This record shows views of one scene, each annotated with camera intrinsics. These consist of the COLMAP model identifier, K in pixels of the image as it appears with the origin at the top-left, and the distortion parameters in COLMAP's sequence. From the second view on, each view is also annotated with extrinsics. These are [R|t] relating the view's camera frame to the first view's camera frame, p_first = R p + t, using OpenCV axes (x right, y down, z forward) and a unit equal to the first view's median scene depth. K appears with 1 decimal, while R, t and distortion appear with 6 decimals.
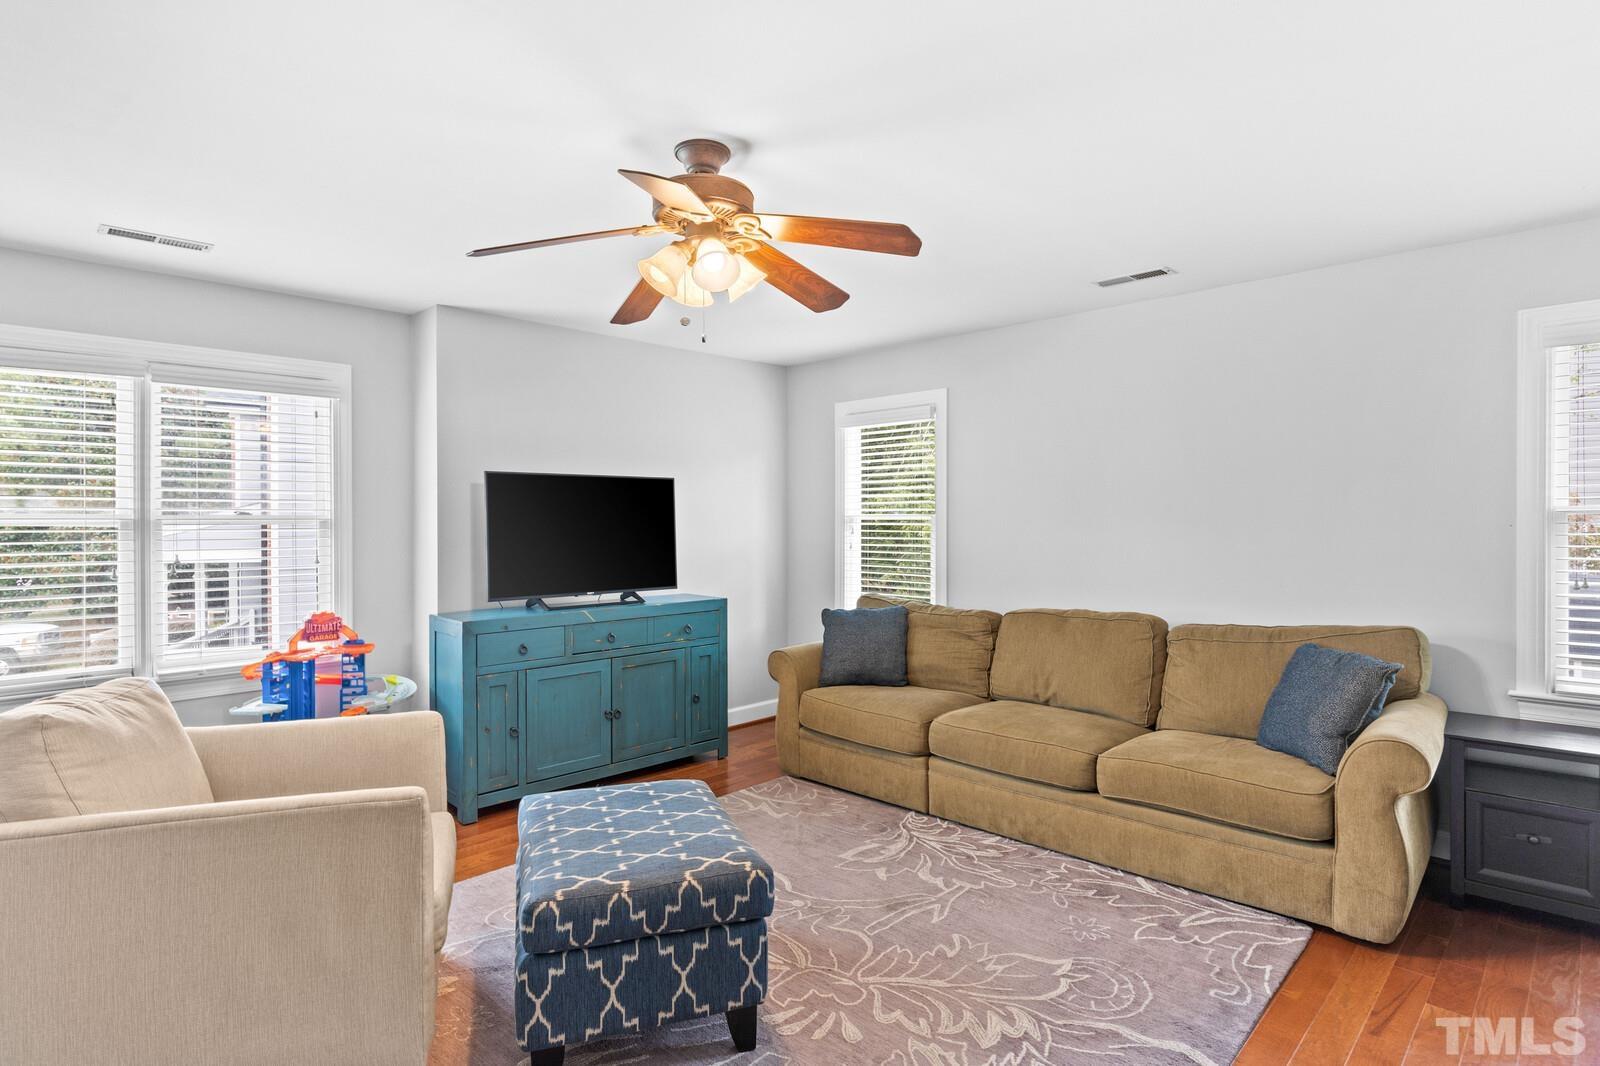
lens RADIAL K [[836.9, 0, 796.6], [0, 836.9, 526.3], [0, 0, 1]] dist [-0.001469, 0.002159]
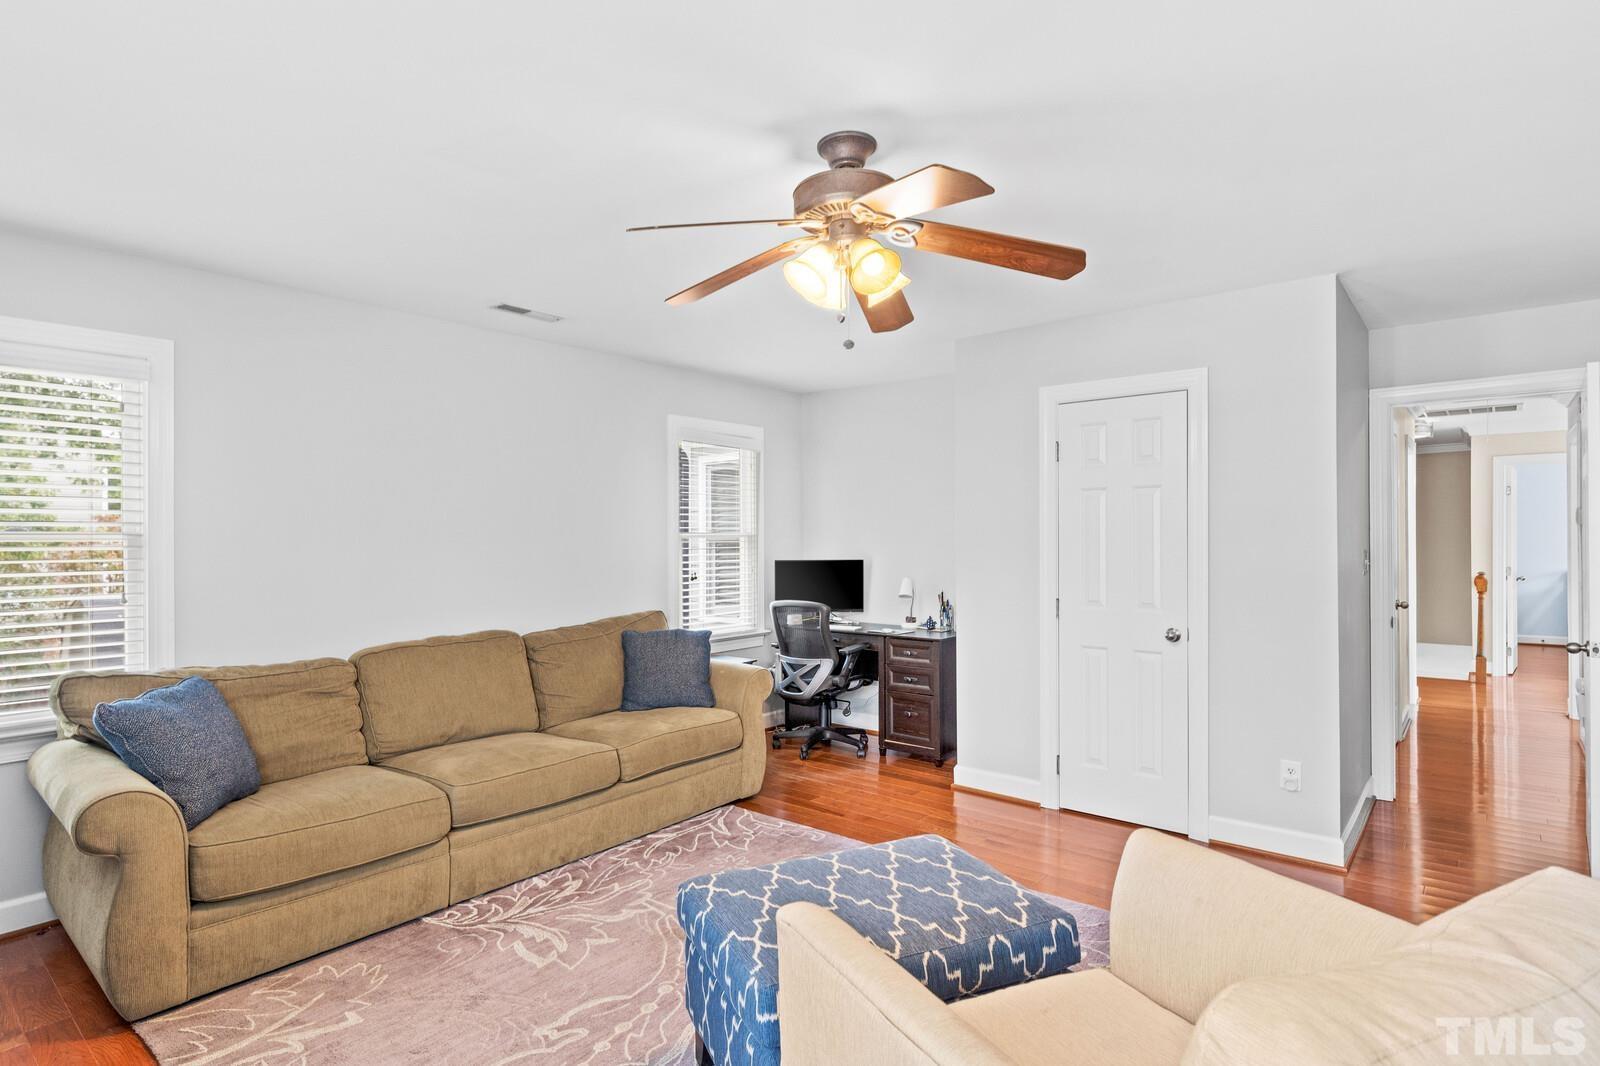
lens RADIAL K [[836.9, 0, 811.0], [0, 836.9, 536.2], [0, 0, 1]] dist [-0.001469, 0.002159]
pose [[-0.076496, -0.006121, 0.997051, -0.733405], [0.012329, 0.999899, 0.007084, -0.014961], [-0.996994, 0.012834, -0.076413, 0.776311]]
